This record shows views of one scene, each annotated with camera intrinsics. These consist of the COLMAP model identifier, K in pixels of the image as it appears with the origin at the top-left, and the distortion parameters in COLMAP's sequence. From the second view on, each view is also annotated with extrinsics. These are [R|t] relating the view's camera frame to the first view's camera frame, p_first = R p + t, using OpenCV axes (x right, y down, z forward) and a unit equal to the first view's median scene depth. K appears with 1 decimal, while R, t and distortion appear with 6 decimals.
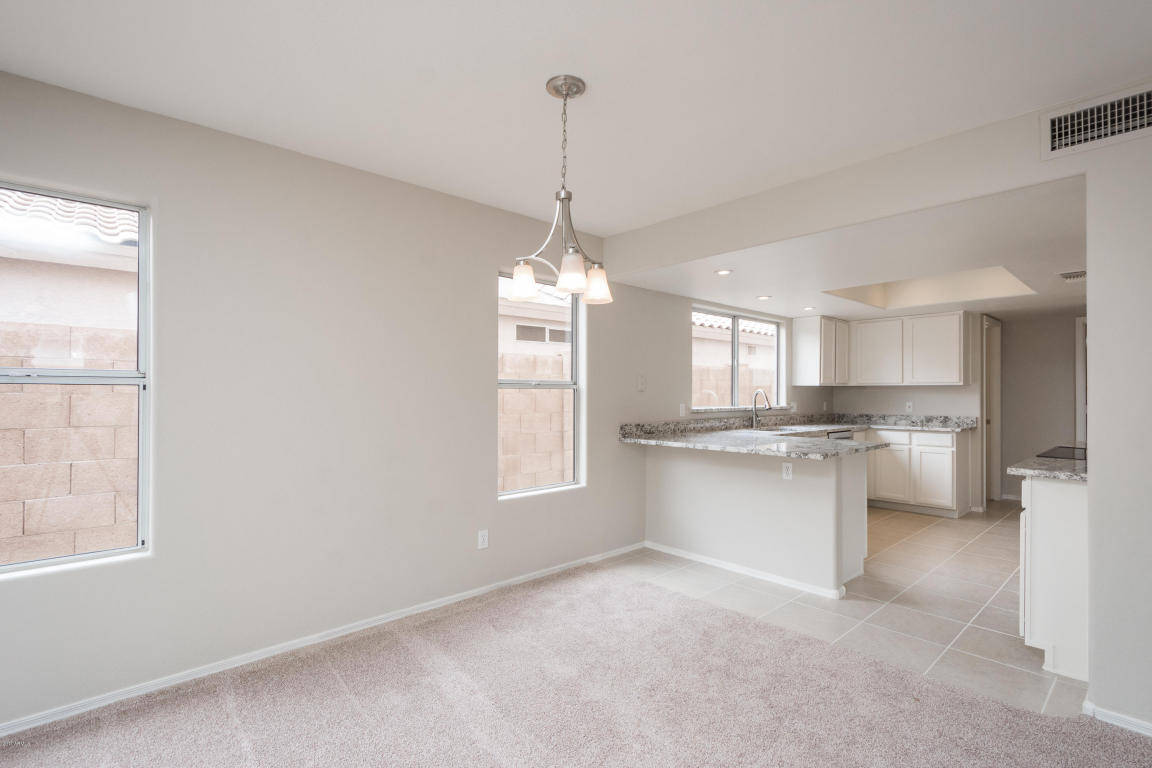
lens RADIAL K [[533.7, 0, 576.7], [0, 533.7, 387.4], [0, 0, 1]] dist [-0.001128, -0.000268]
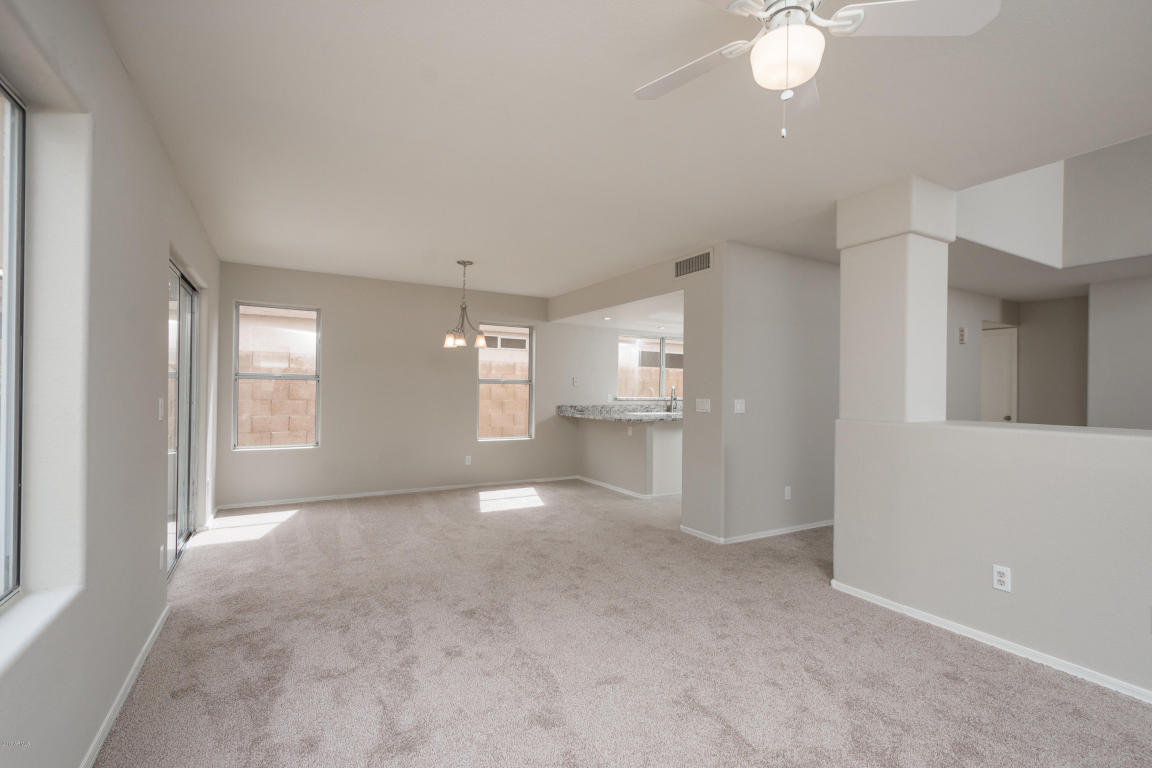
lens RADIAL K [[524.3, 0, 575.3], [0, 524.3, 390.6], [0, 0, 1]] dist [0.001549, -0.000267]
pose [[0.974568, 0.013190, -0.223703, 0.607767], [-0.011158, 0.999884, 0.010346, 0.004780], [0.223814, -0.007586, 0.974602, -0.752982]]
